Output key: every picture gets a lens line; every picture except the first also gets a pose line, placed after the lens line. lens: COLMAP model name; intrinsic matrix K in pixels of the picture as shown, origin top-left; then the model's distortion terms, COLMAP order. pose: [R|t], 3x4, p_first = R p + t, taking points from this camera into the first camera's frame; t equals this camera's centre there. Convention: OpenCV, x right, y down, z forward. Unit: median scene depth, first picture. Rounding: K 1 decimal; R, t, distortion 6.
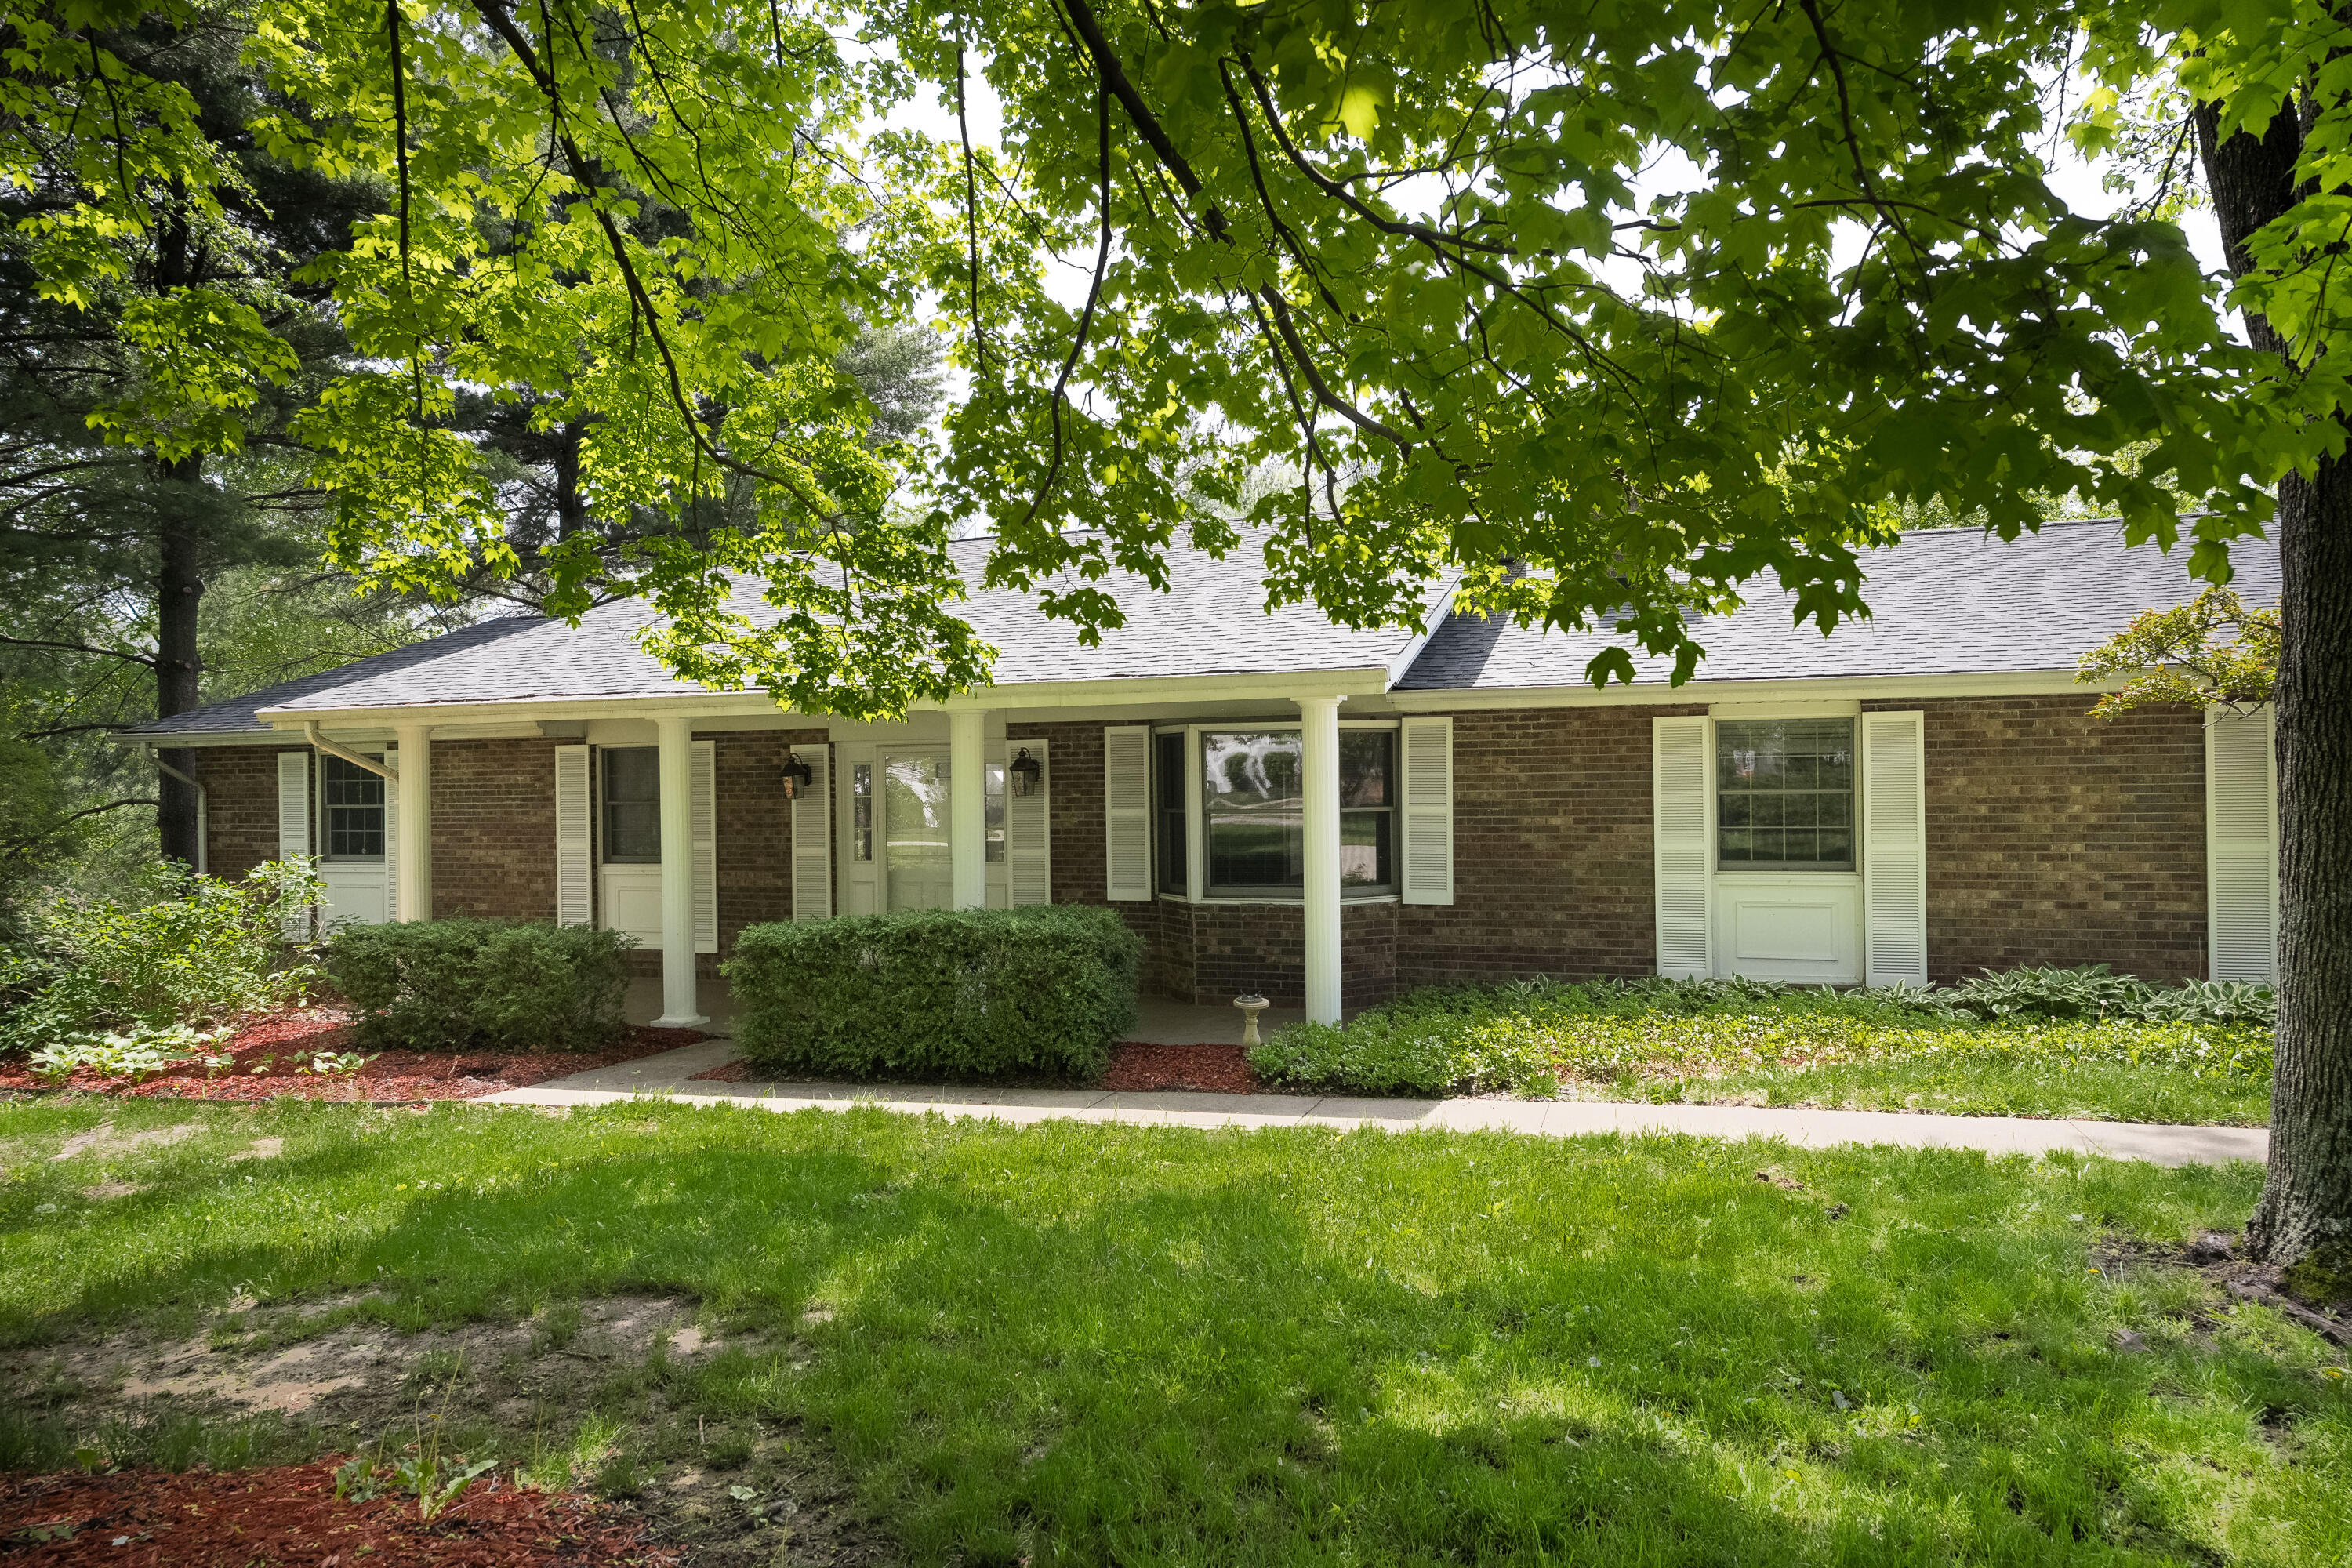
lens RADIAL K [[1473.5, 0, 1181.4], [0, 1473.5, 790.1], [0, 0, 1]] dist [-0.000713, -0.000521]
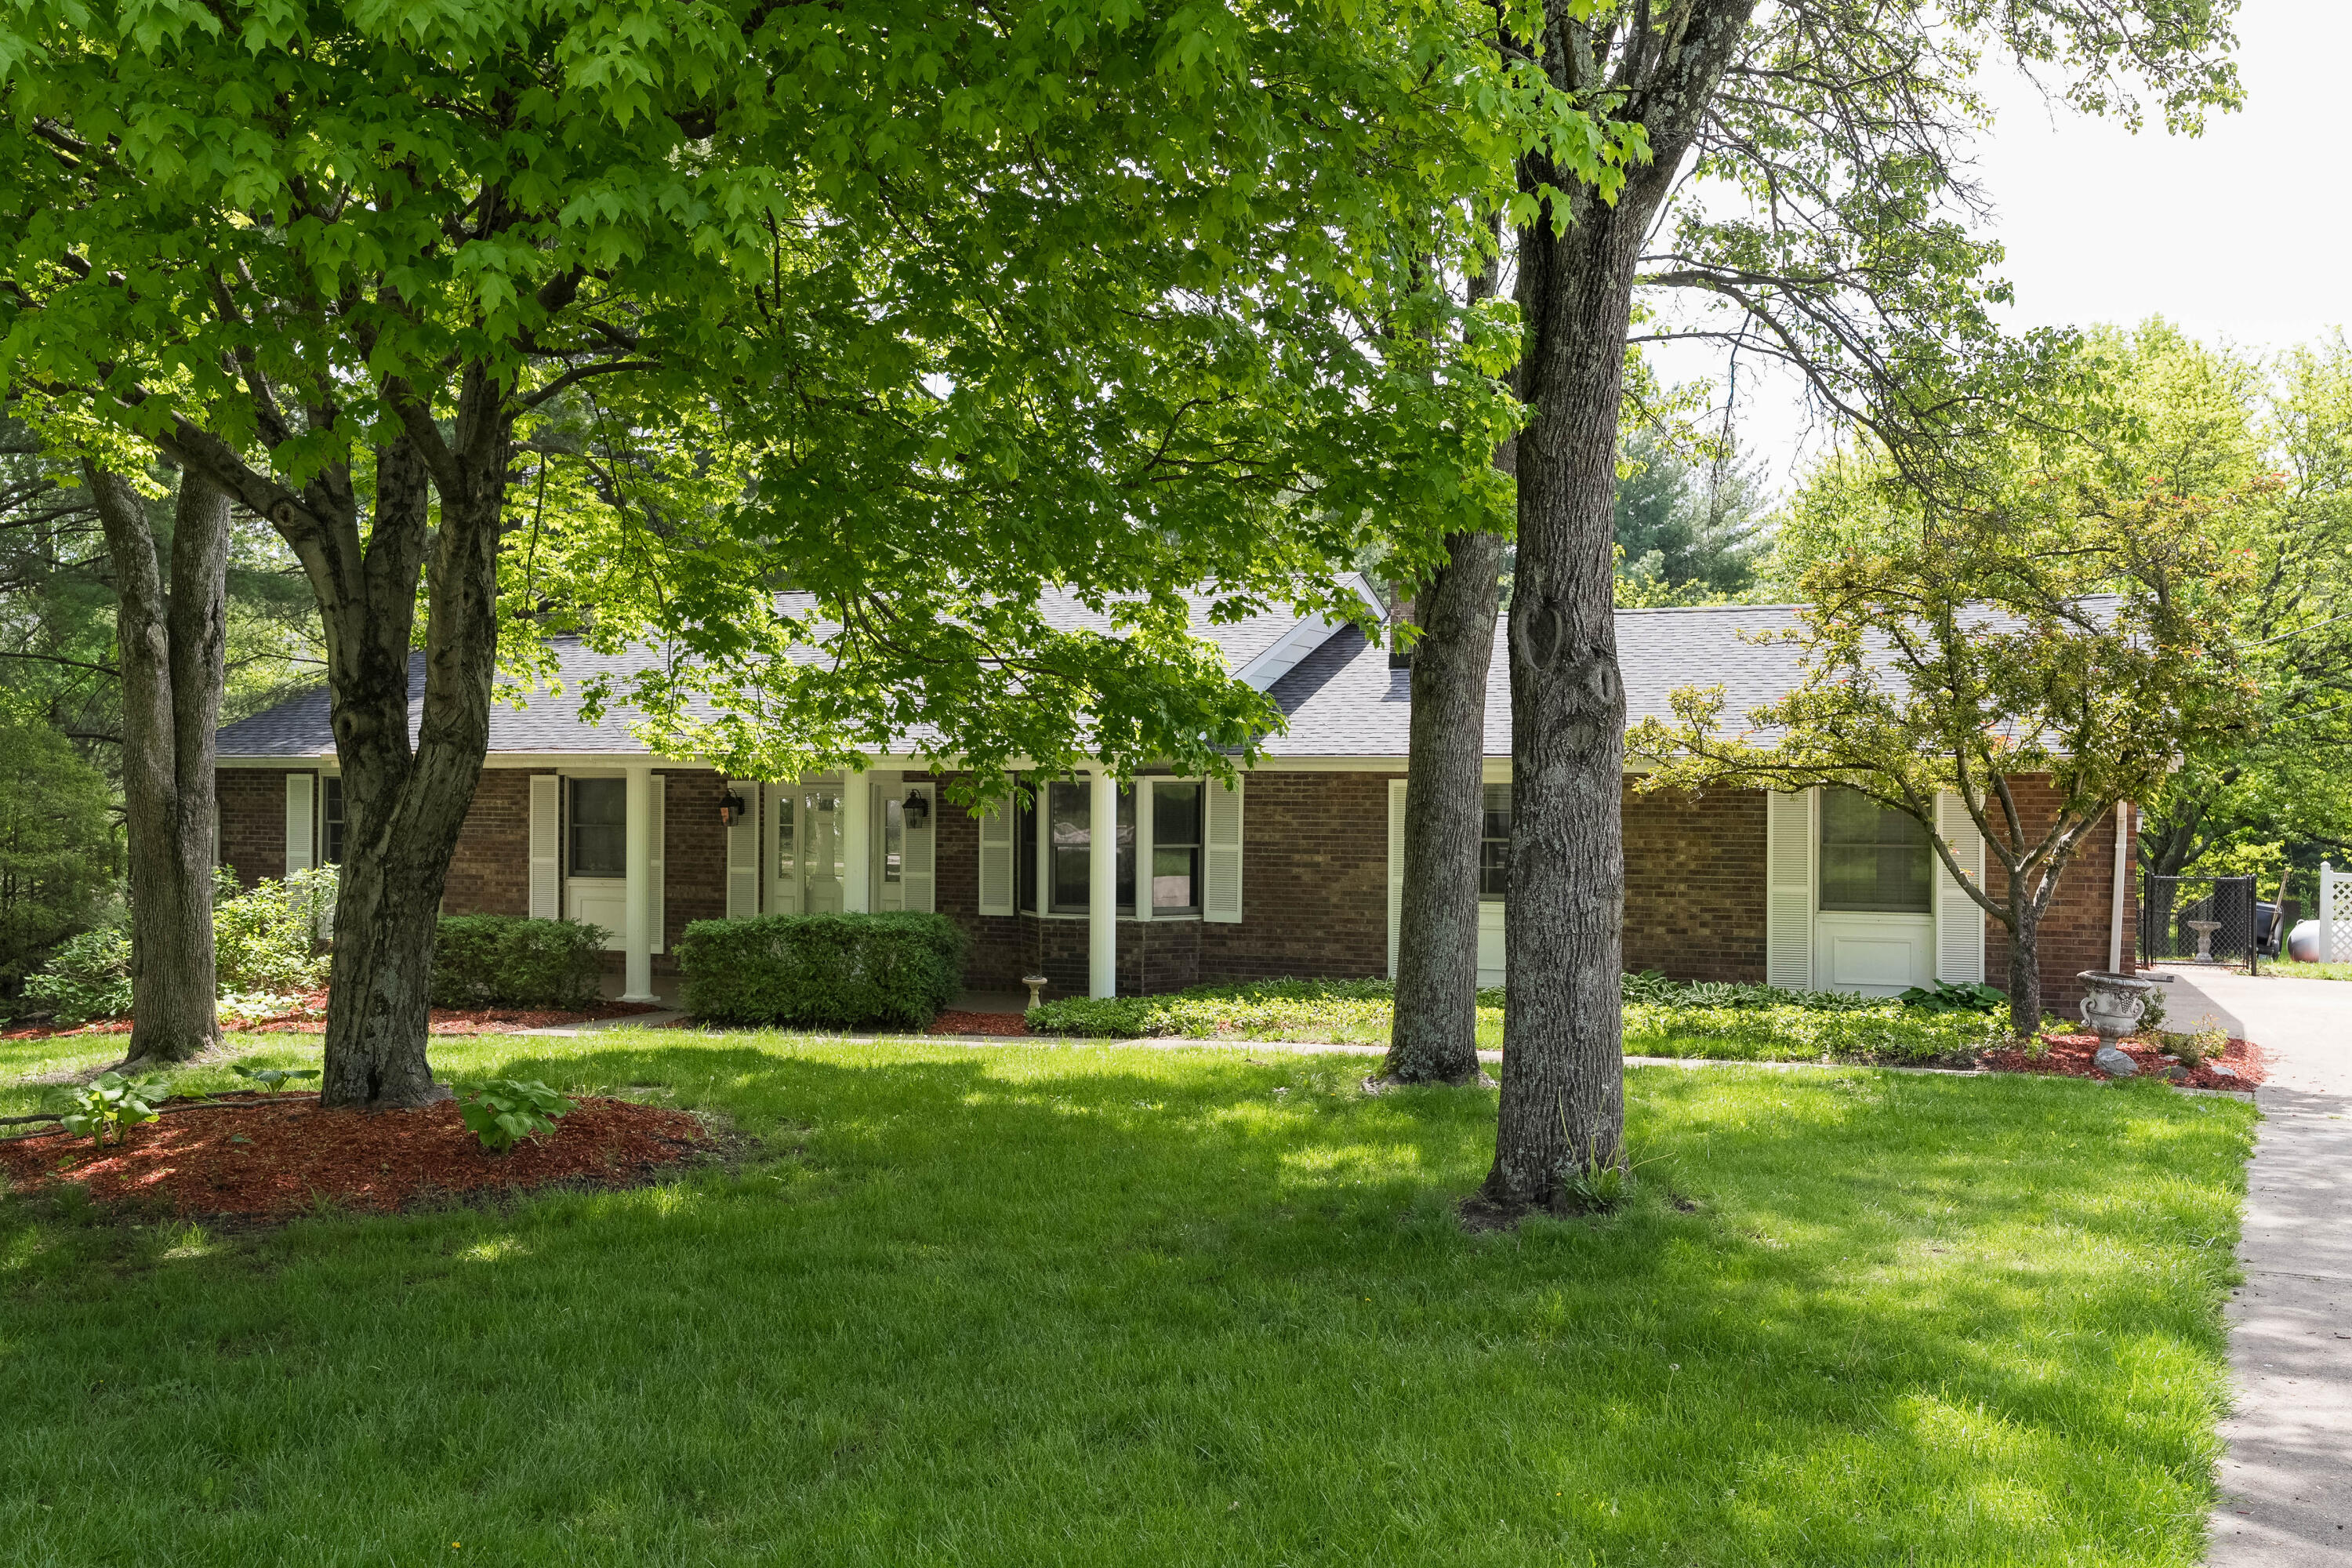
lens RADIAL K [[2184.9, 0, 1173.4], [0, 2184.9, 783.8], [0, 0, 1]] dist [-0.007351, 0.000000]
pose [[0.997817, 0.019260, -0.063176, 0.231772], [-0.019546, 0.999801, -0.003910, -0.031451], [0.063089, 0.005137, 0.997995, -0.833066]]
